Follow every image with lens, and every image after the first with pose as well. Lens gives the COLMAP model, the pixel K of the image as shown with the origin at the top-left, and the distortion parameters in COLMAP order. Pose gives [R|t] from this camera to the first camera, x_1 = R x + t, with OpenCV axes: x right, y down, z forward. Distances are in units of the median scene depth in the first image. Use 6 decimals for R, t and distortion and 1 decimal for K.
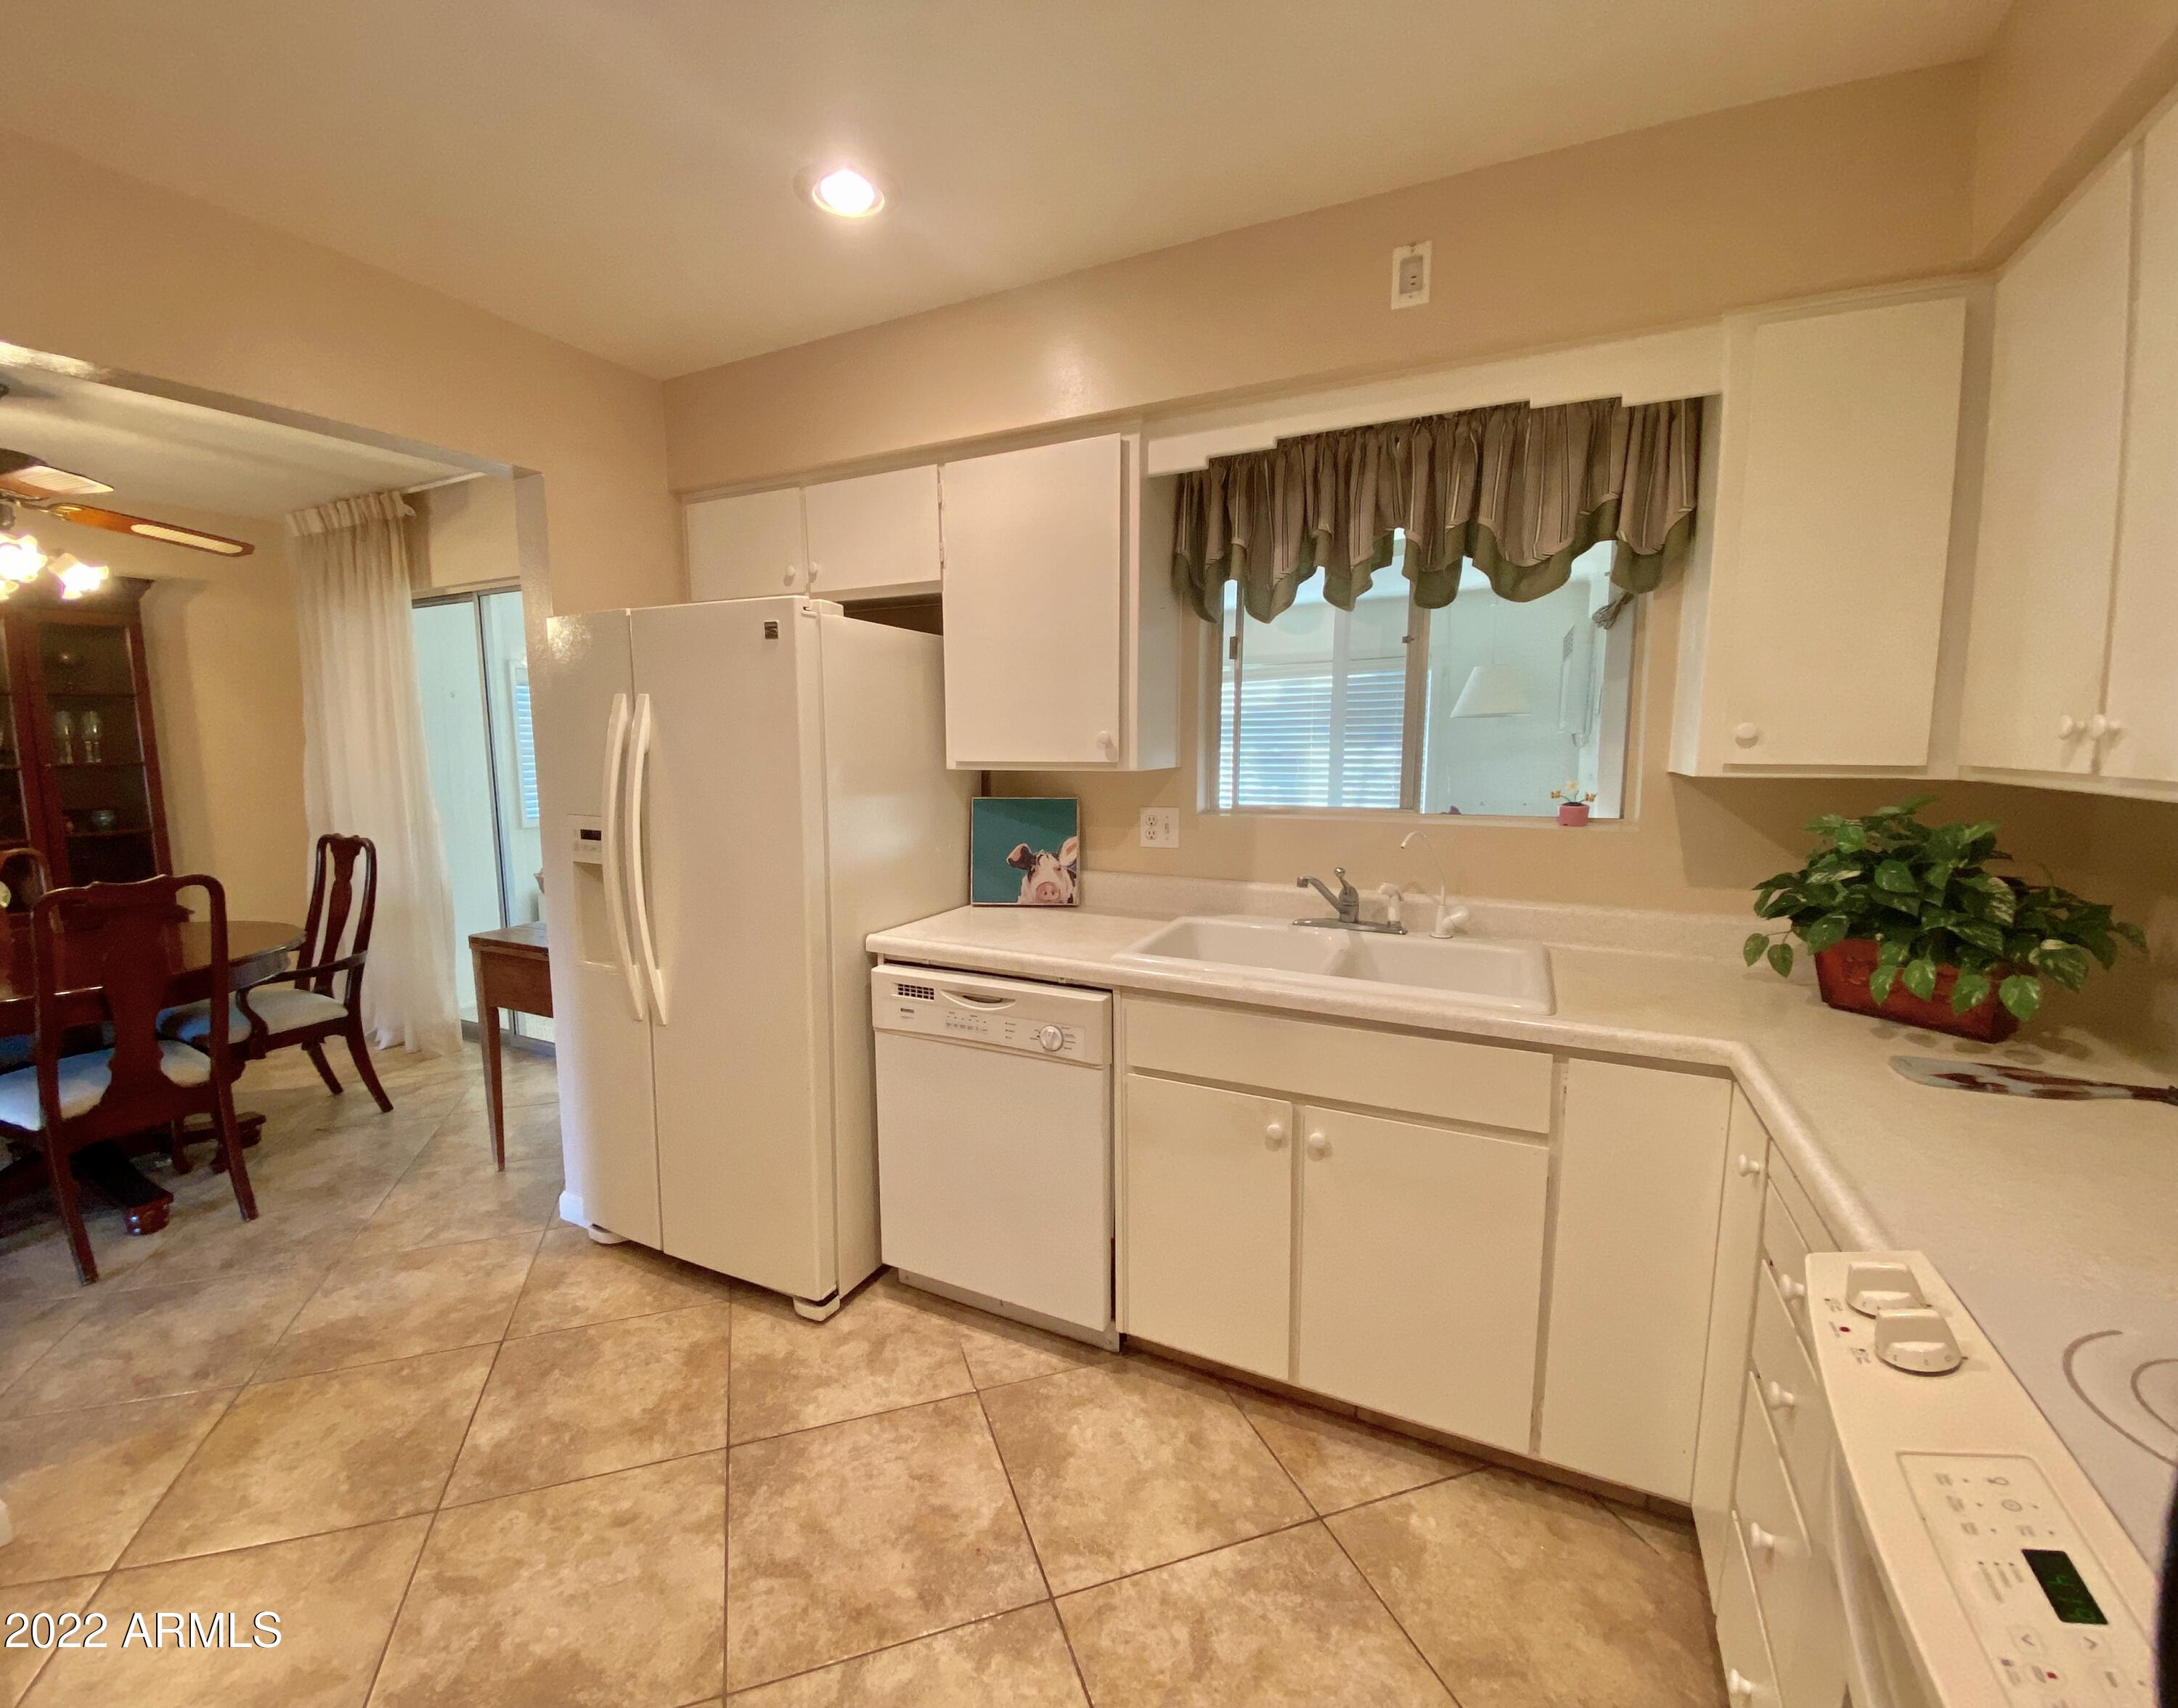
lens RADIAL K [[928.5, 0, 1056.7], [0, 928.5, 858.1], [0, 0, 1]] dist [-0.000204, -0.000054]
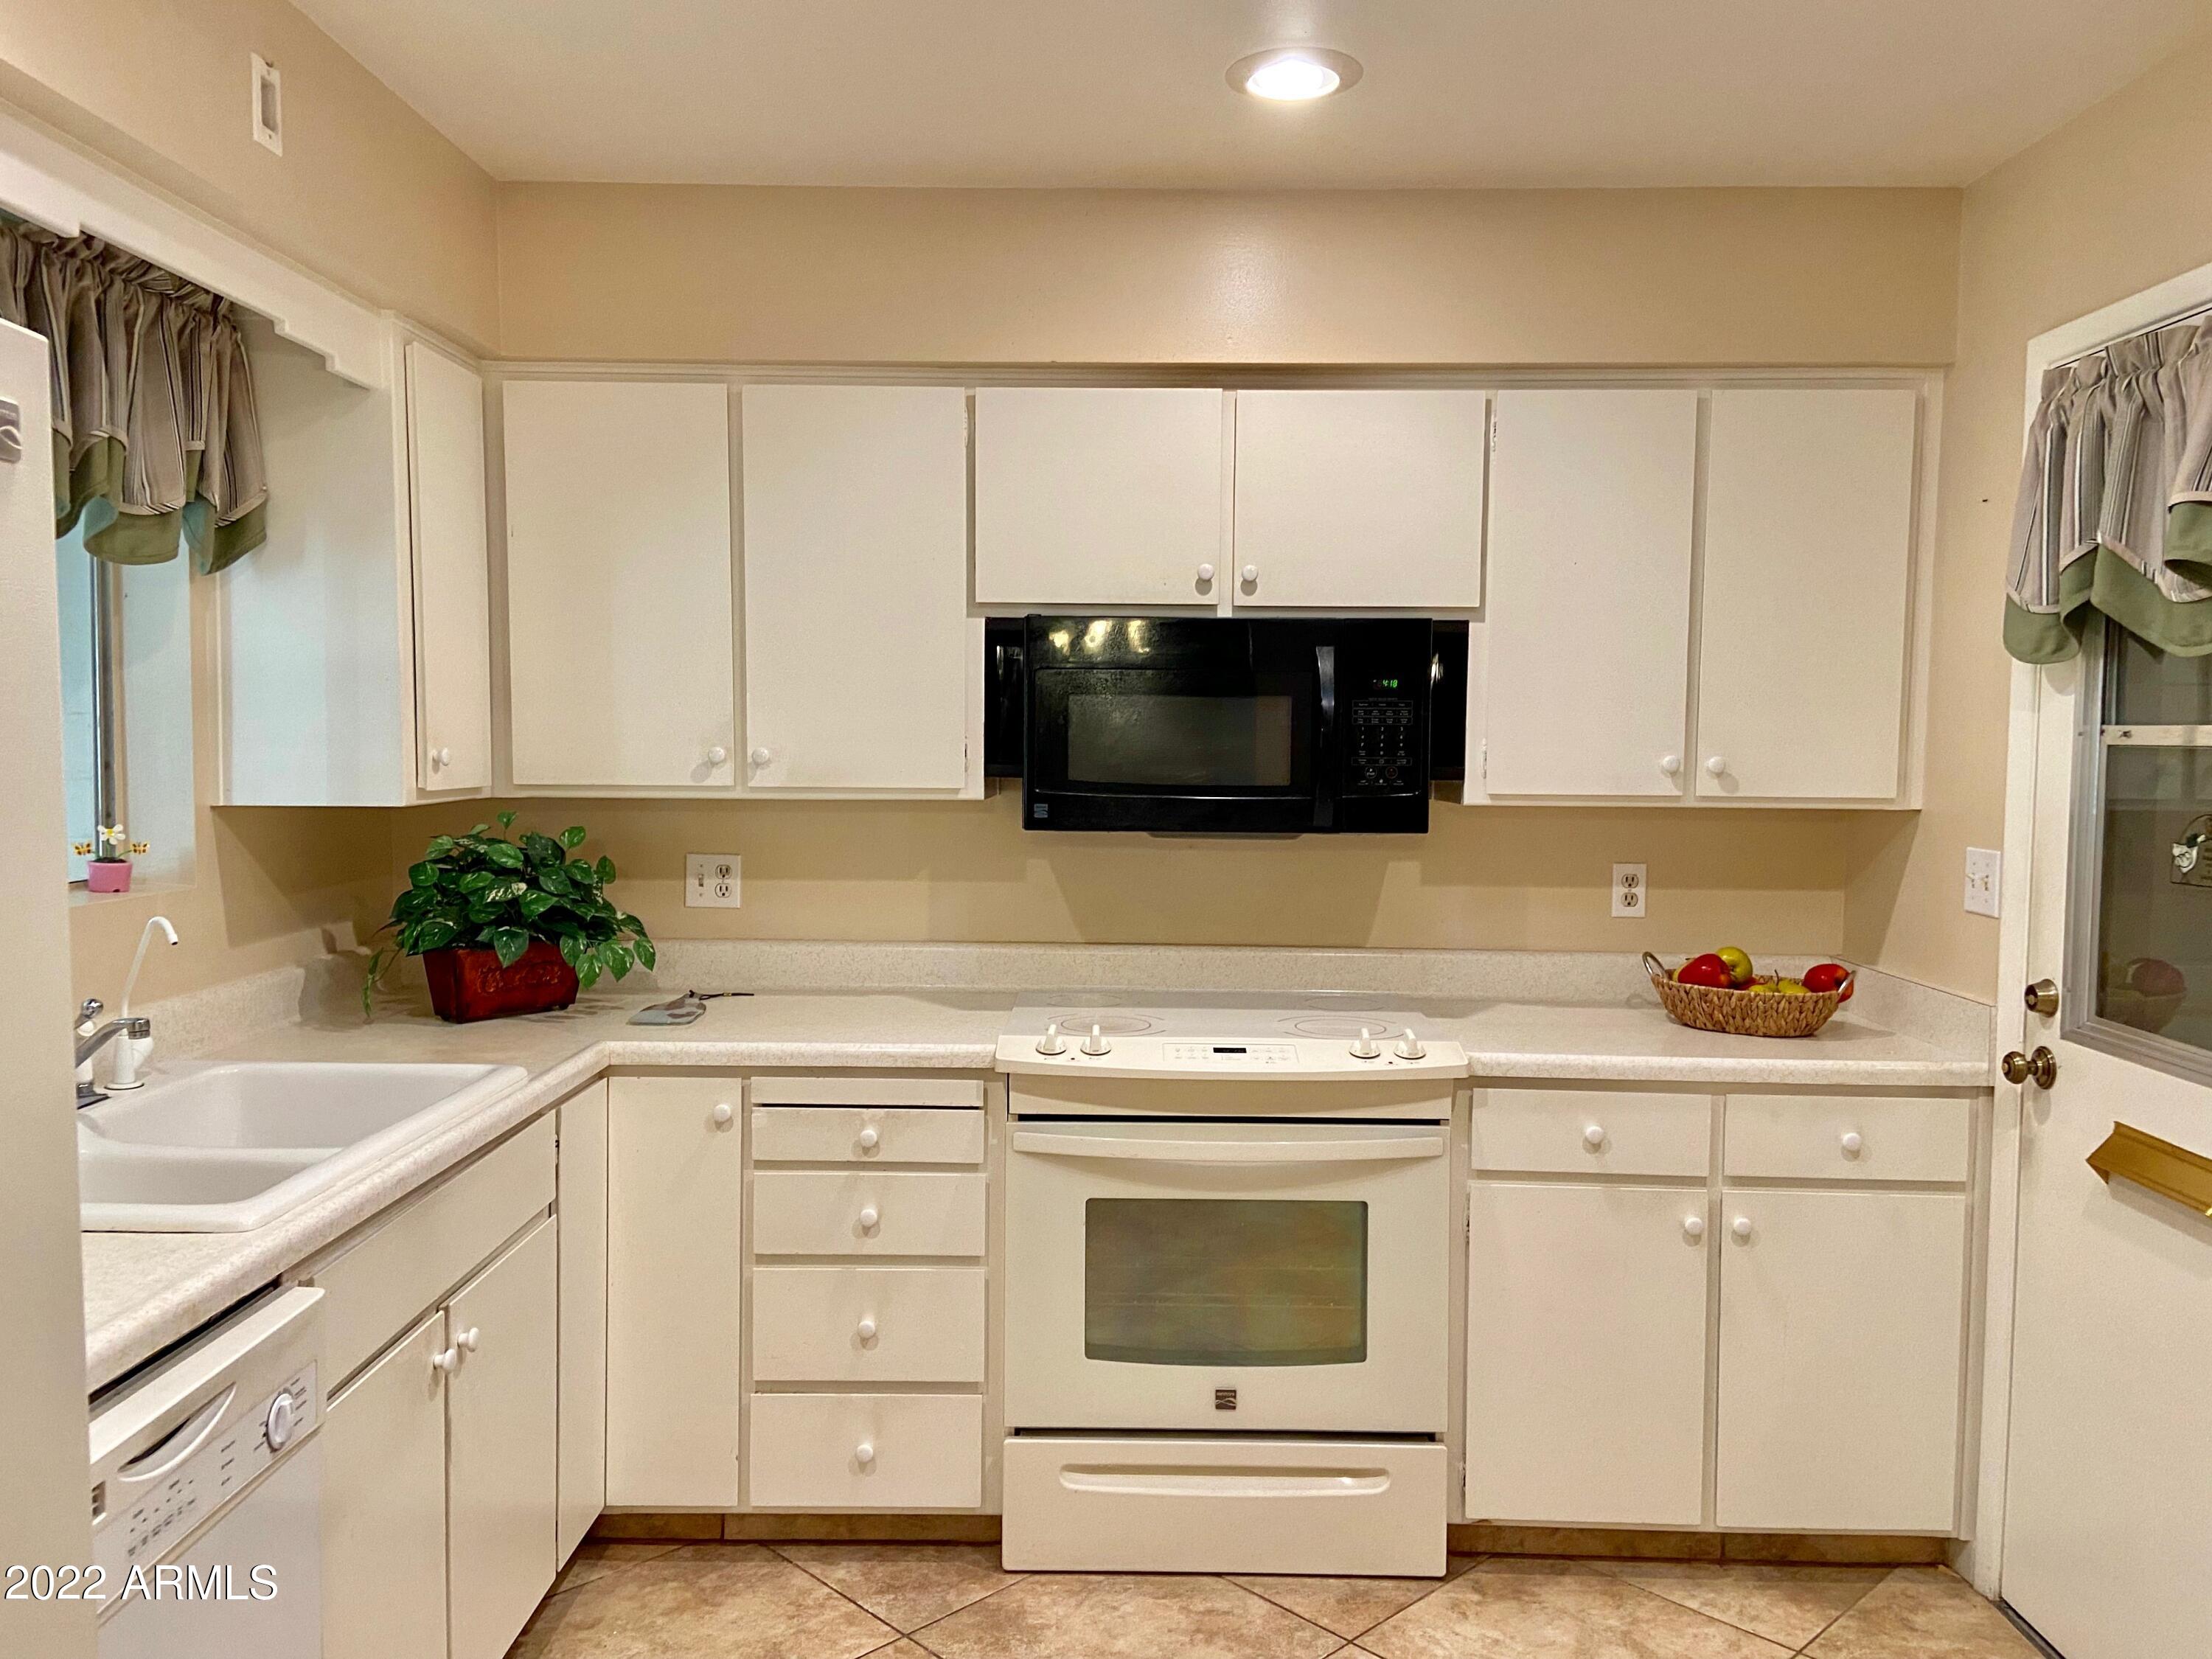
lens RADIAL K [[1666.4, 0, 1114.1], [0, 1666.4, 837.0], [0, 0, 1]] dist [0.115371, -0.150271]
pose [[-0.449258, -0.058996, 0.891452, -0.950130], [0.106045, 0.987242, 0.118777, -0.156097], [-0.887086, 0.147896, -0.437270, 0.962544]]
